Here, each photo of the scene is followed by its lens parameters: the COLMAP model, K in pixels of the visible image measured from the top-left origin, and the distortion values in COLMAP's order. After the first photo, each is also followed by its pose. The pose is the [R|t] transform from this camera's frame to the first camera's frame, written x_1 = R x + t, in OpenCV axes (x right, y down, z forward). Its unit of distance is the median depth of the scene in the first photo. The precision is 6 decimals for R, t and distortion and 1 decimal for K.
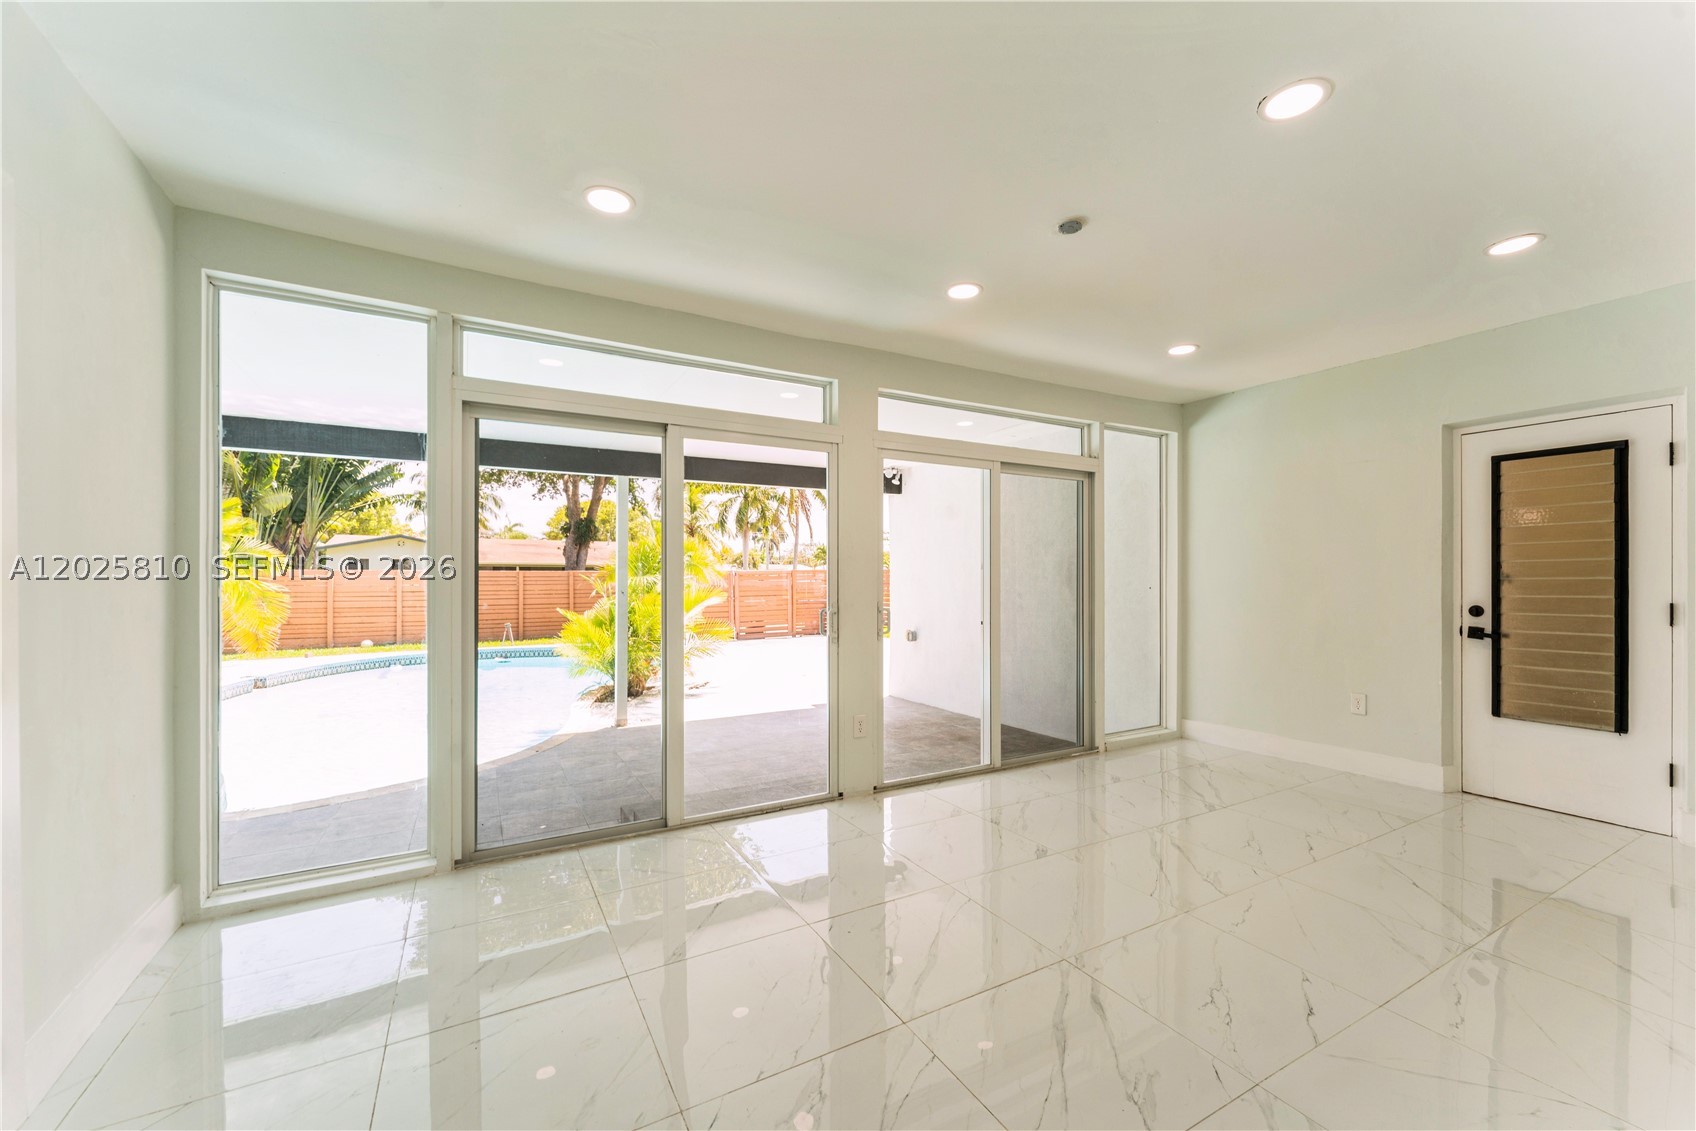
lens RADIAL K [[673.6, 0, 860.8], [0, 673.6, 575.0], [0, 0, 1]] dist [0.001913, 0.000125]
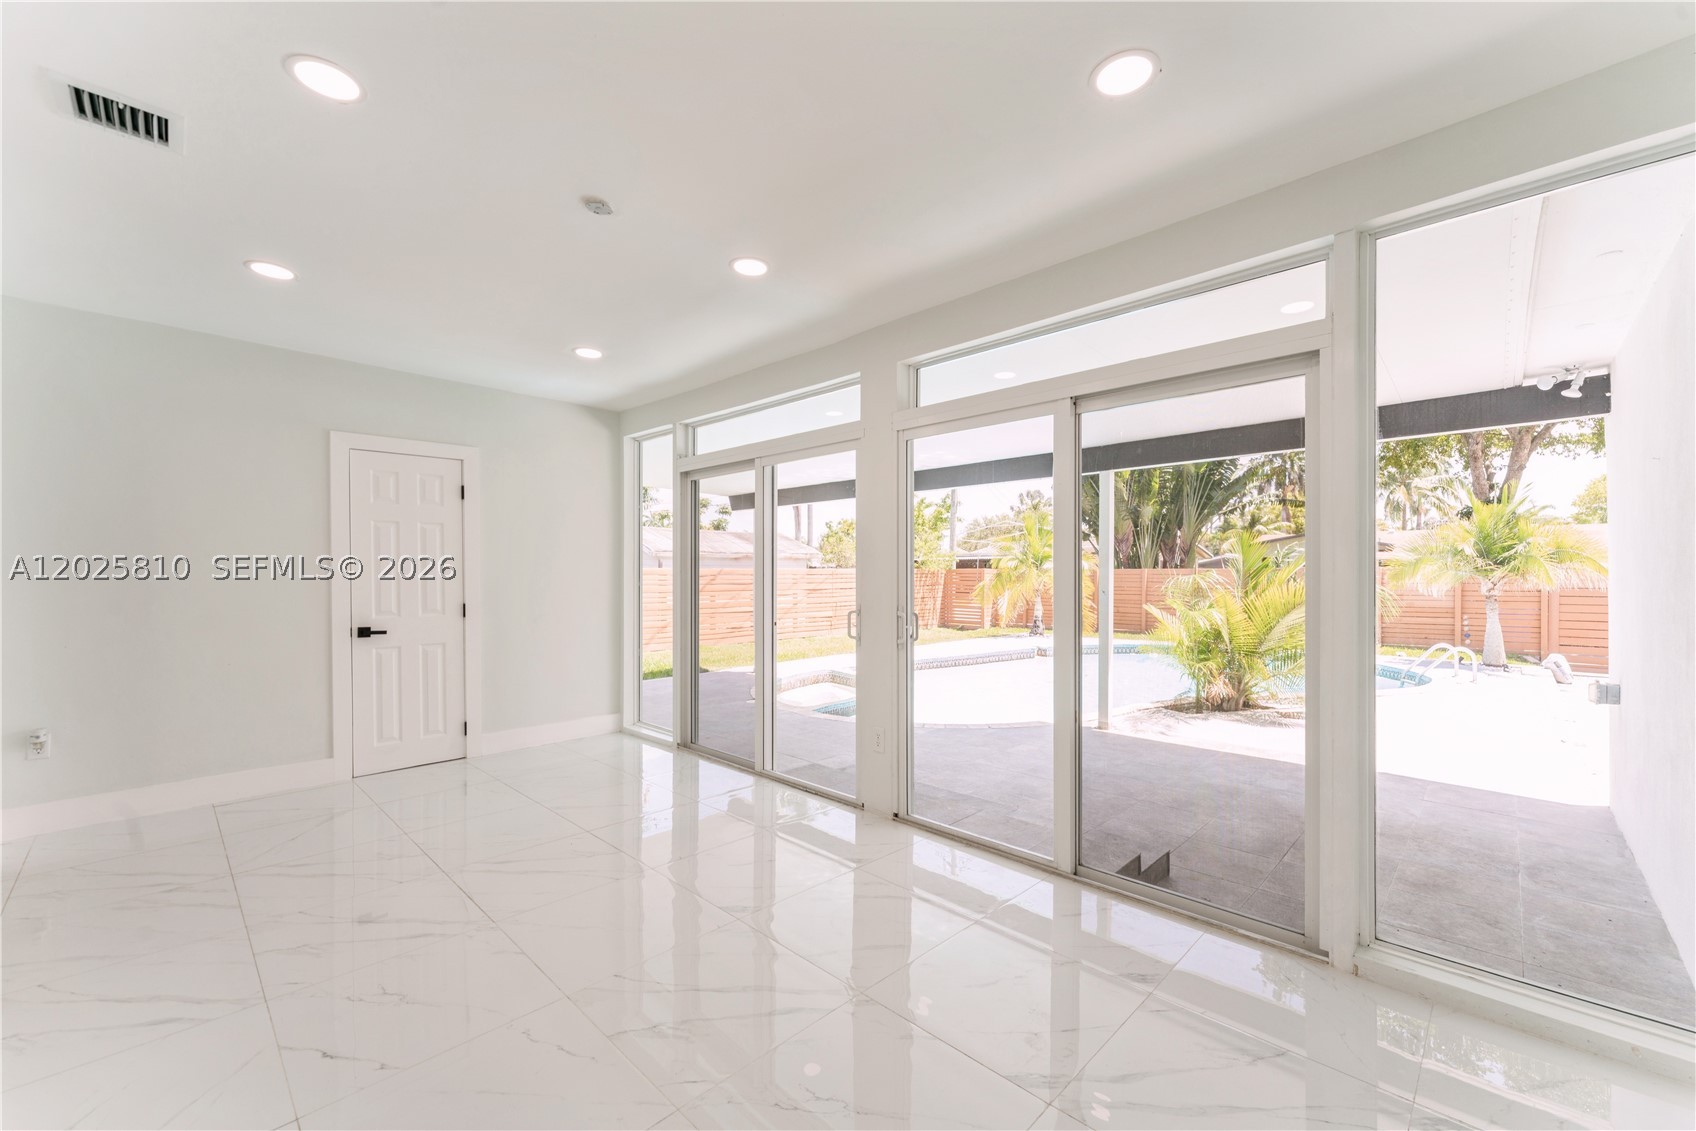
lens RADIAL K [[673.6, 0, 860.8], [0, 673.6, 575.0], [0, 0, 1]] dist [0.001913, 0.000125]
pose [[0.290560, 0.000364, -0.956857, 0.392068], [0.003725, 0.999992, 0.001511, -0.000737], [0.956850, -0.004003, 0.290556, 0.319698]]
